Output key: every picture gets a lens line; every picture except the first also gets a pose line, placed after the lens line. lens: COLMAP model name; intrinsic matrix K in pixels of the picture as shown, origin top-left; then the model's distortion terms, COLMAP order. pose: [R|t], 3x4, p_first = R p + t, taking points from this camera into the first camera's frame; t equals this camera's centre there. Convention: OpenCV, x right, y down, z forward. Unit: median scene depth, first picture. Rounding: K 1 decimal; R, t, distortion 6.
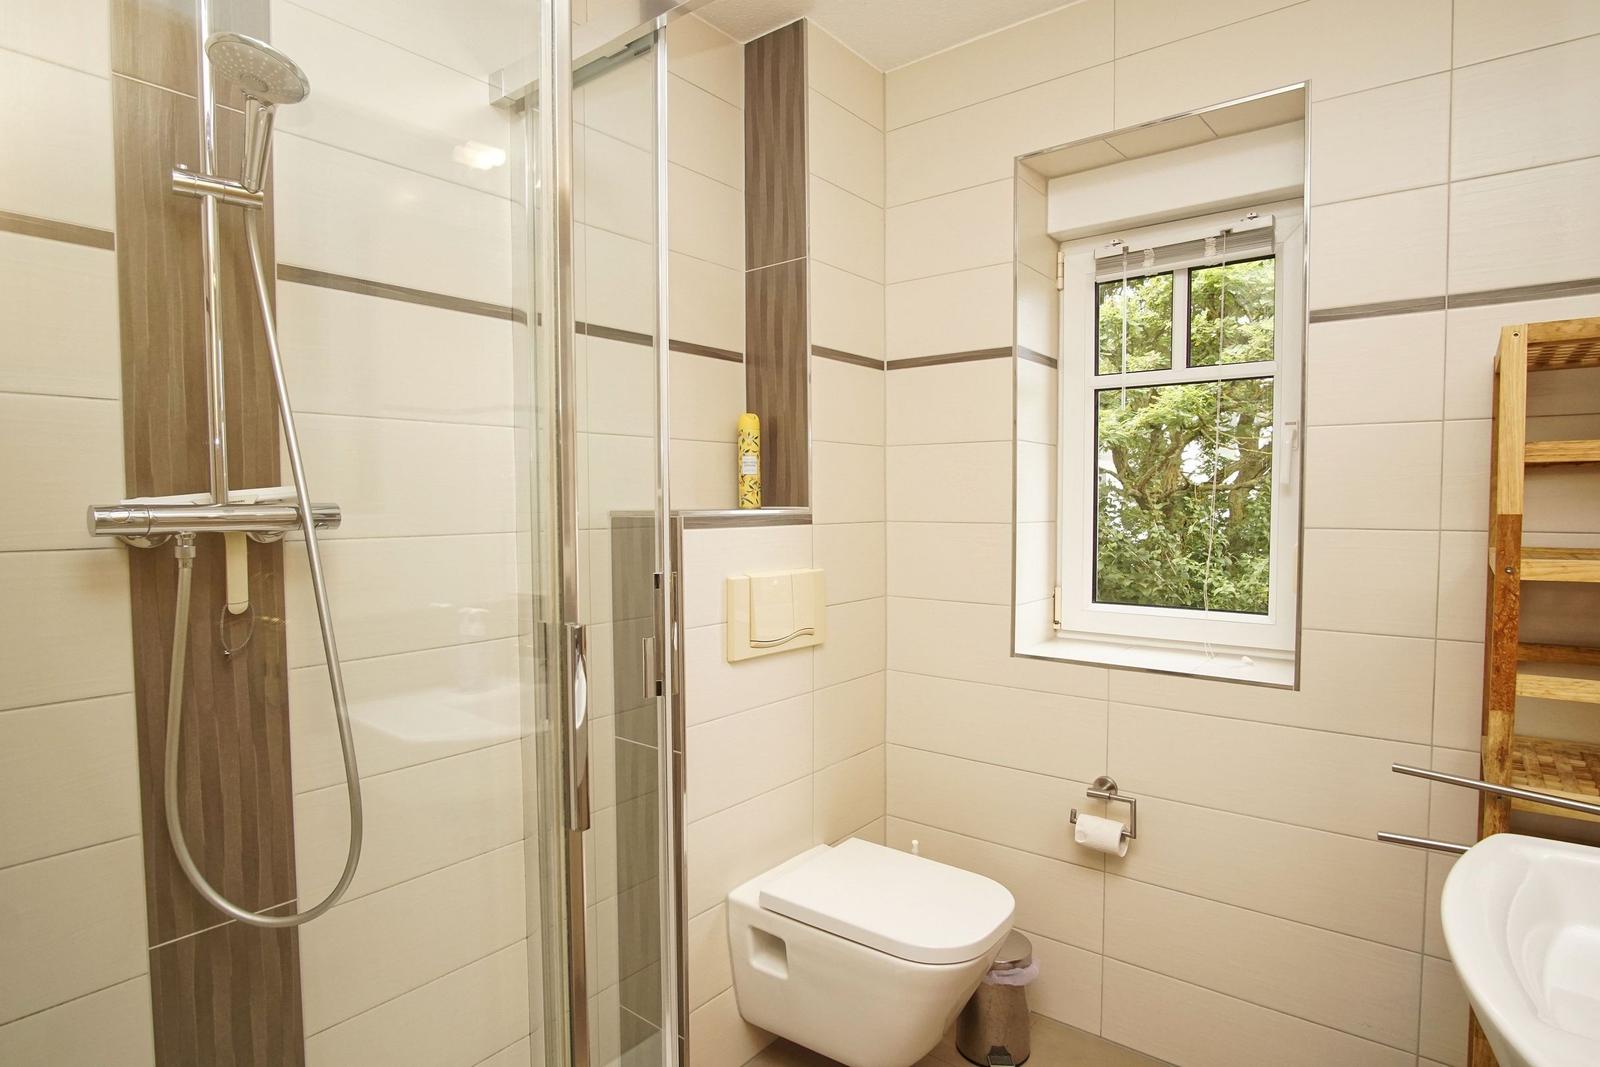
lens RADIAL K [[878.1, 0, 800.0], [0, 878.1, 533.5], [0, 0, 1]] dist [-0.011010, 0.000653]
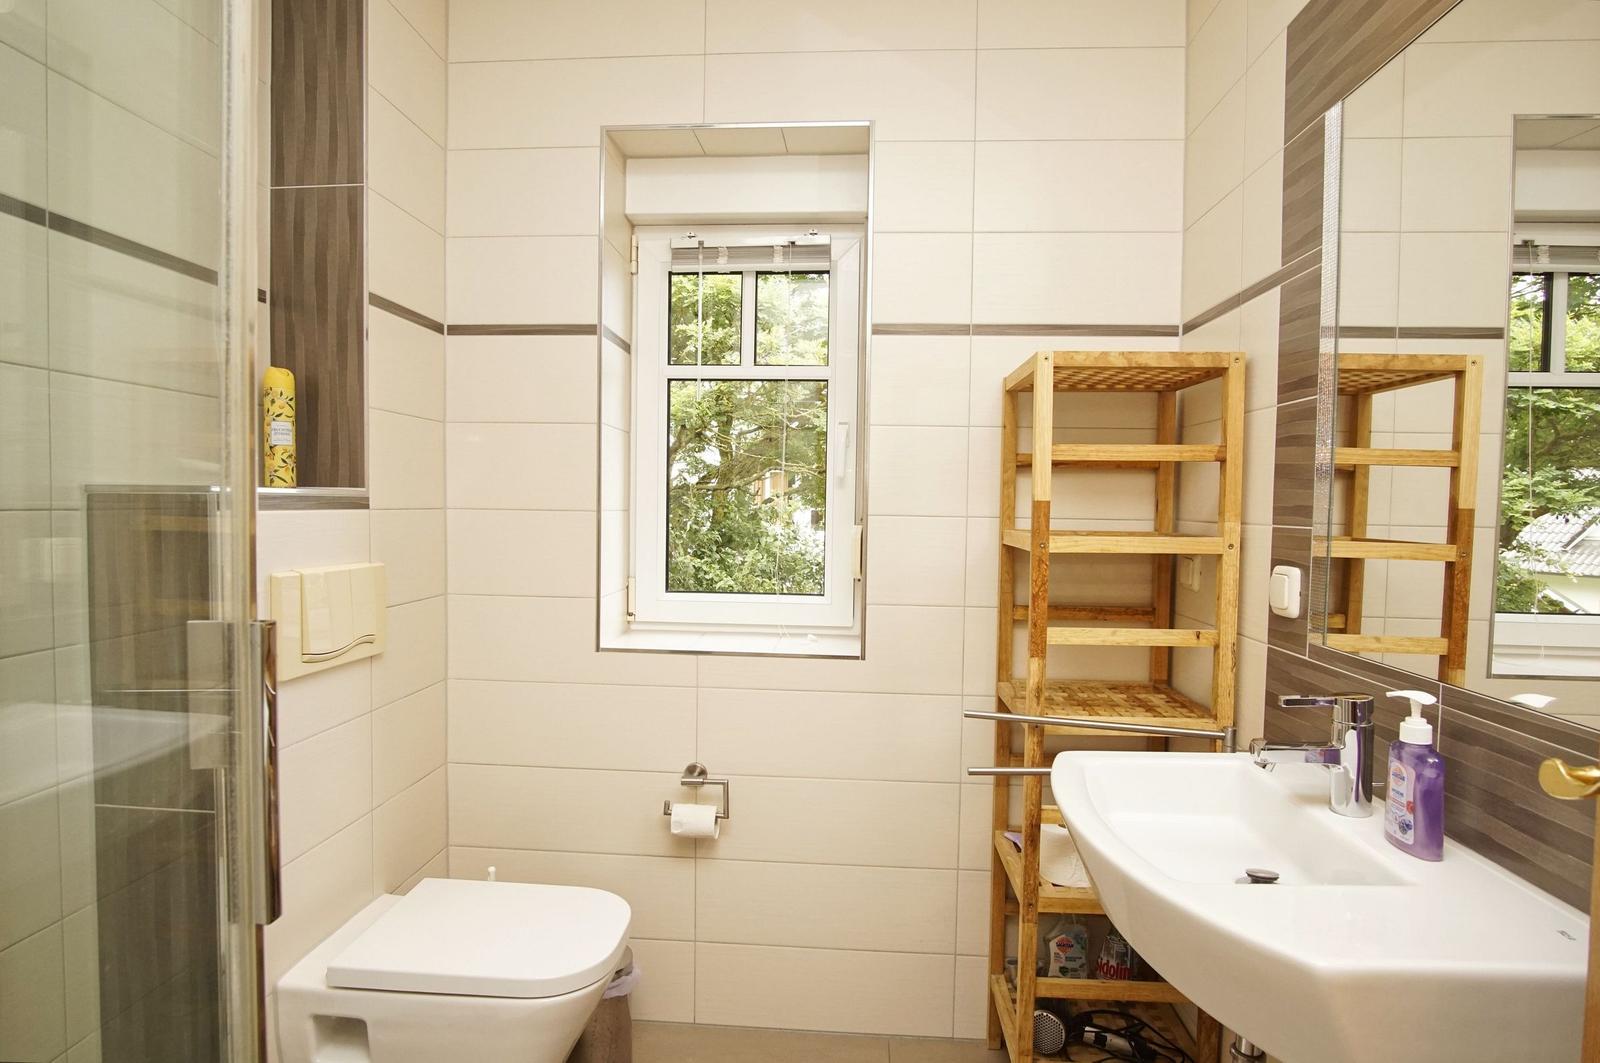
lens RADIAL K [[899.2, 0, 800.0], [0, 899.2, 531.5], [0, 0, 1]] dist [-0.016366, 0.000528]
pose [[0.826215, -0.001910, 0.563352, -0.126481], [0.004777, 0.999982, -0.003616, 0.015566], [-0.563335, 0.005679, 0.826209, 0.076757]]
